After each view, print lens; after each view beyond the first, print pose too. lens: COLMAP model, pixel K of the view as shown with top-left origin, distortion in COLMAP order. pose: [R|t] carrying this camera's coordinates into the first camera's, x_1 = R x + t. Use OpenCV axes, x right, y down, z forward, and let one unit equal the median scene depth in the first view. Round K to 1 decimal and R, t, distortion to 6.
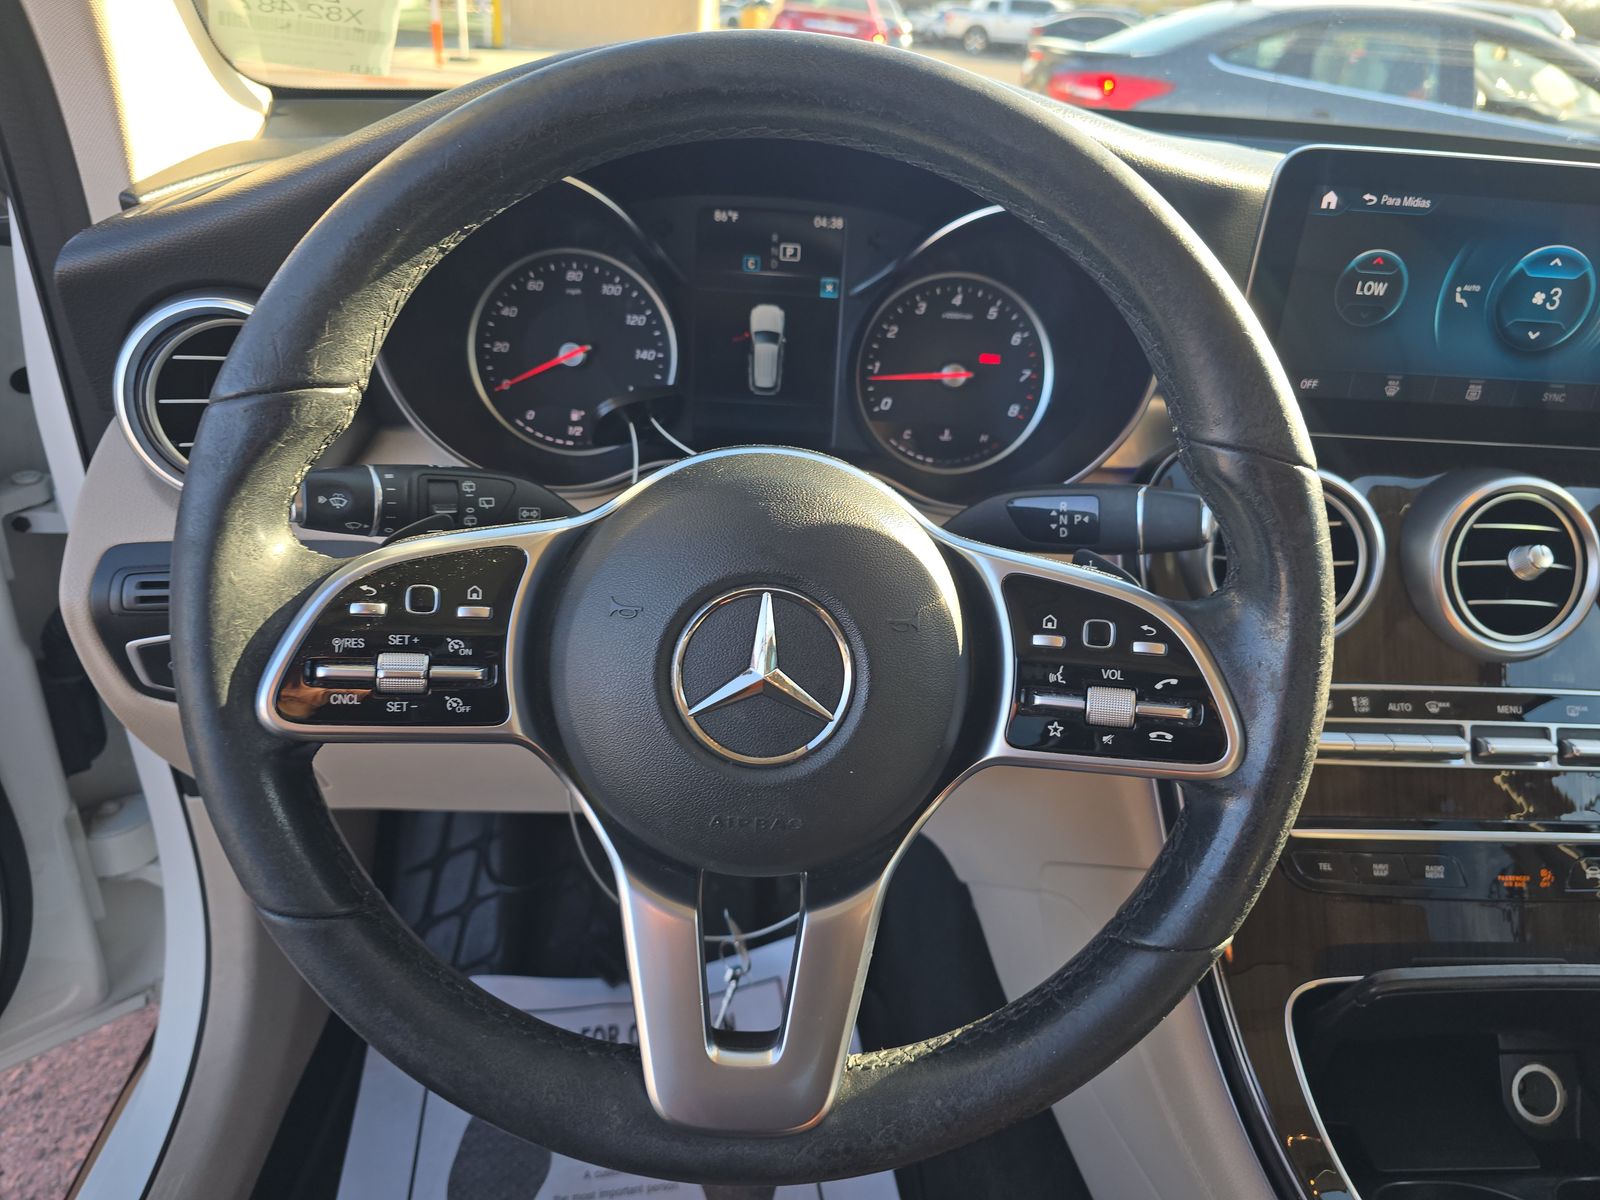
lens RADIAL K [[1089.5, 0, 803.1], [0, 1089.5, 599.4], [0, 0, 1]] dist [0.023171, -0.029998]
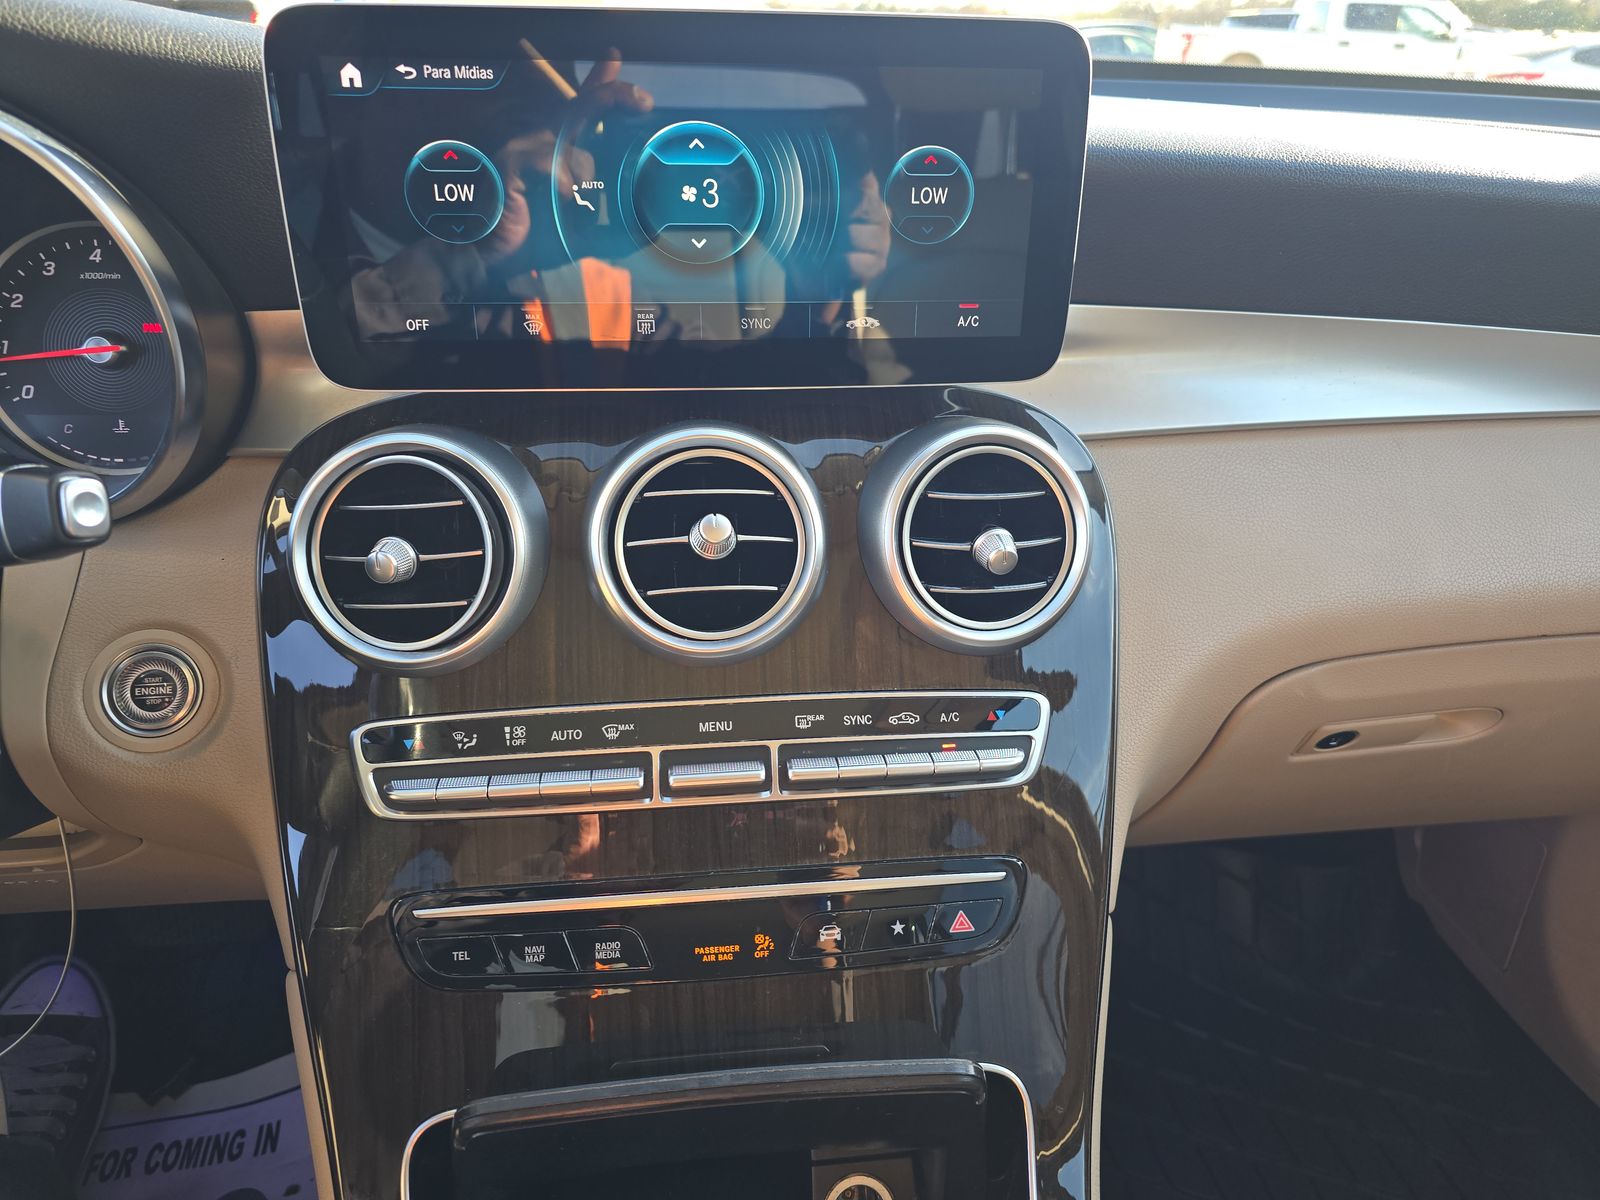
lens RADIAL K [[1089.5, 0, 791.3], [0, 1089.5, 600.8], [0, 0, 1]] dist [0.023171, -0.029998]
pose [[0.997135, -0.070969, 0.026192, 0.625019], [0.071550, 0.997195, -0.021968, 0.029398], [-0.024559, 0.023779, 0.999416, 0.208493]]
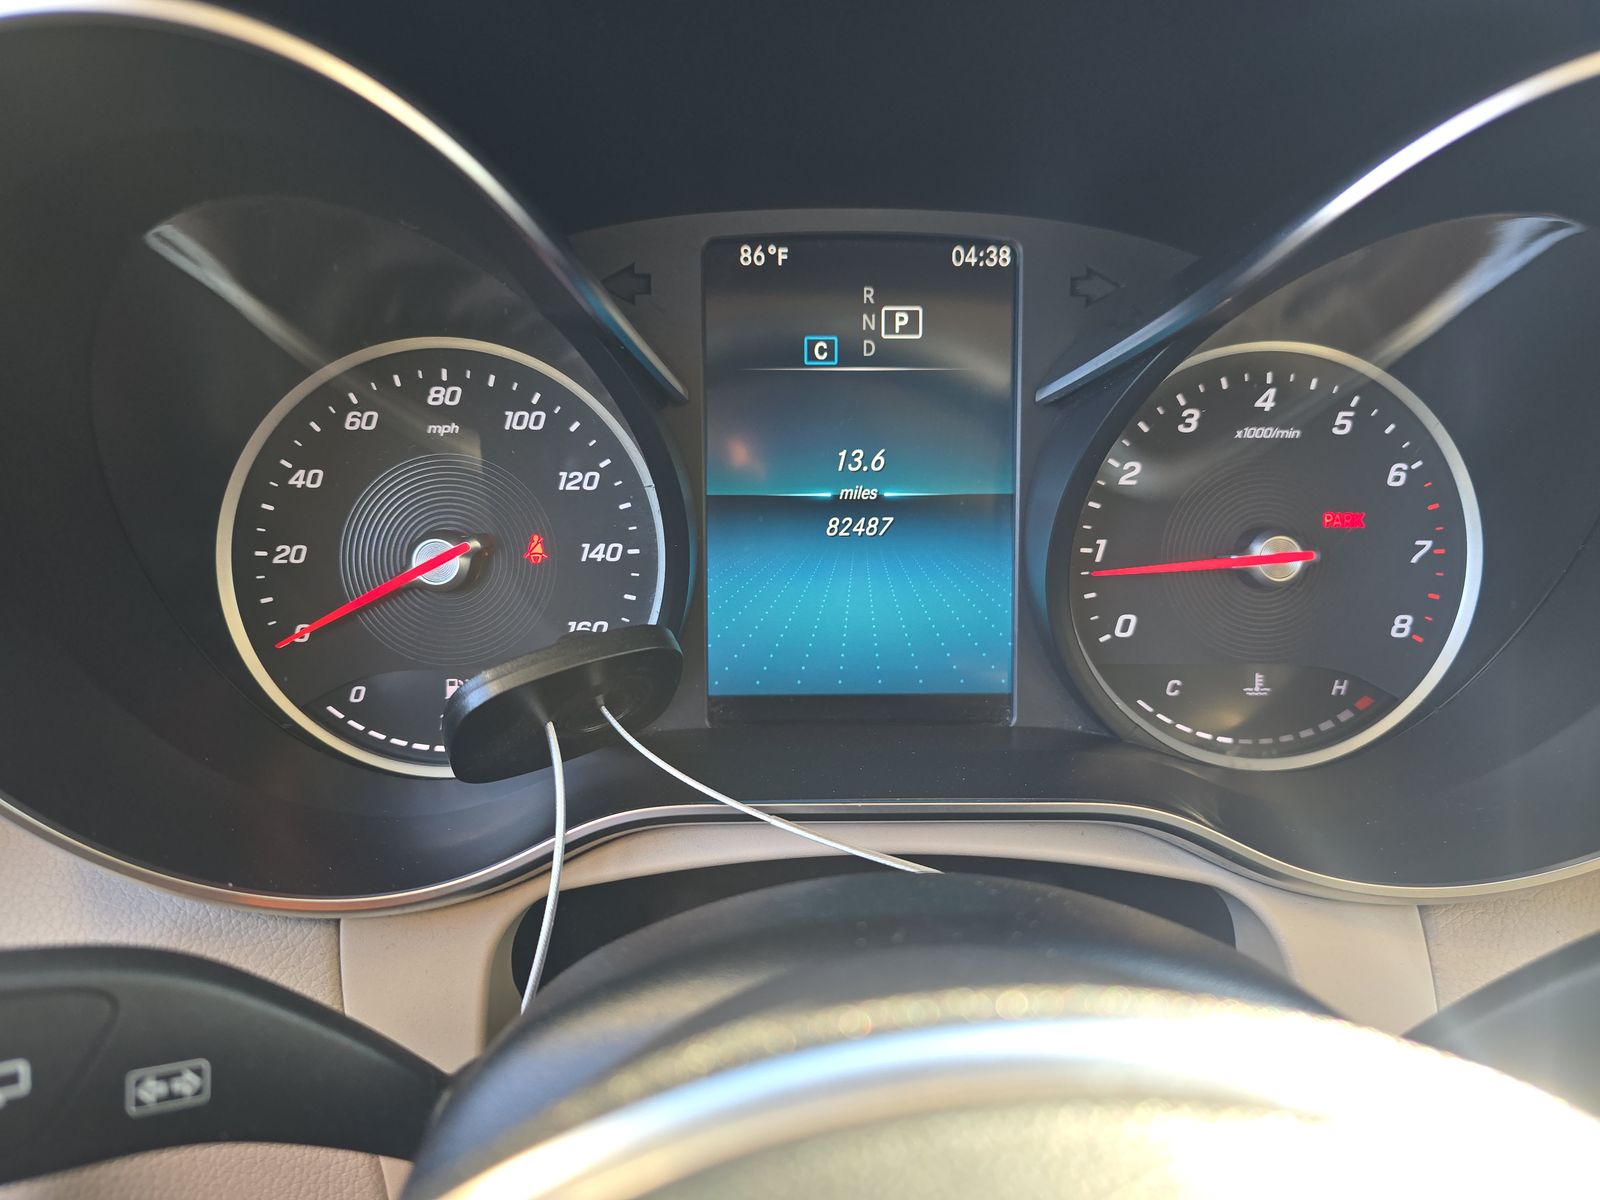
lens RADIAL K [[1089.5, 0, 804.2], [0, 1089.5, 595.9], [0, 0, 1]] dist [0.023171, -0.029998]
pose [[0.997499, -0.052814, -0.046975, -0.038800], [0.044817, 0.986507, -0.157463, -0.131788], [0.054657, 0.154964, 0.986407, 0.561591]]
